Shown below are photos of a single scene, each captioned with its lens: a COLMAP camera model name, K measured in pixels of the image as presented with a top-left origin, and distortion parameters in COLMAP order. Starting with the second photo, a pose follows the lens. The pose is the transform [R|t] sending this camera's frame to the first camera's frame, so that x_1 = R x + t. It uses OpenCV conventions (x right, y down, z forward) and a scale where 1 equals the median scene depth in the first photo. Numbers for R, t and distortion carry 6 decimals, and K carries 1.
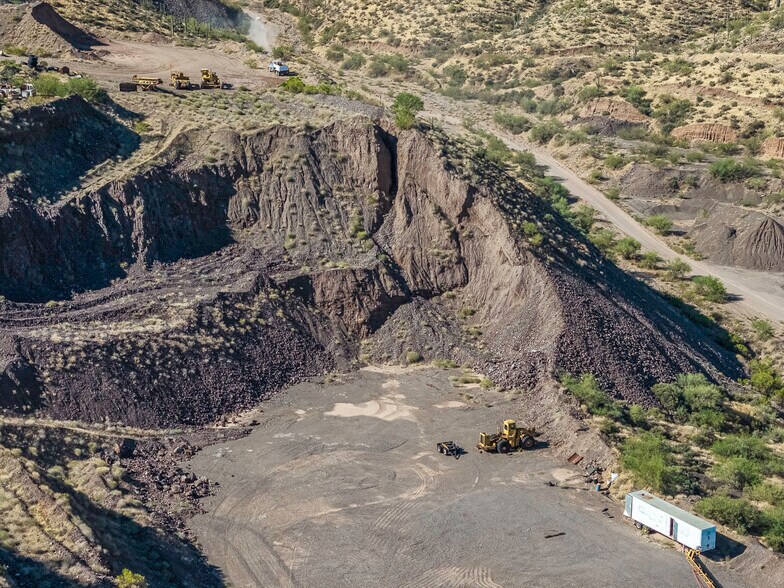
lens RADIAL K [[1537.7, 0, 392.1], [0, 1537.7, 293.6], [0, 0, 1]] dist [-0.018354, 0.000000]
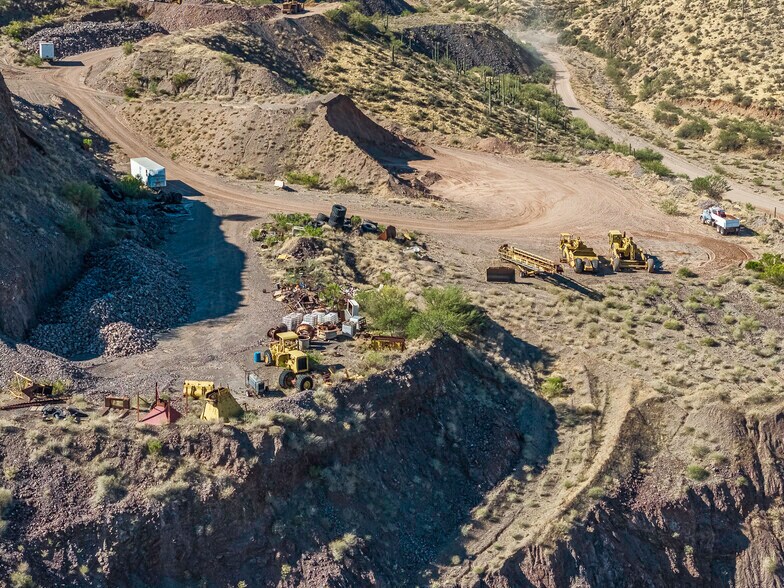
lens RADIAL K [[1537.7, 0, 392.0], [0, 1537.7, 294.3], [0, 0, 1]] dist [-0.018354, 0.000000]
pose [[0.989878, 0.035936, -0.137294, -0.131888], [-0.035690, 0.999354, 0.004253, -0.127715], [0.137358, 0.000690, 0.990521, 0.409897]]
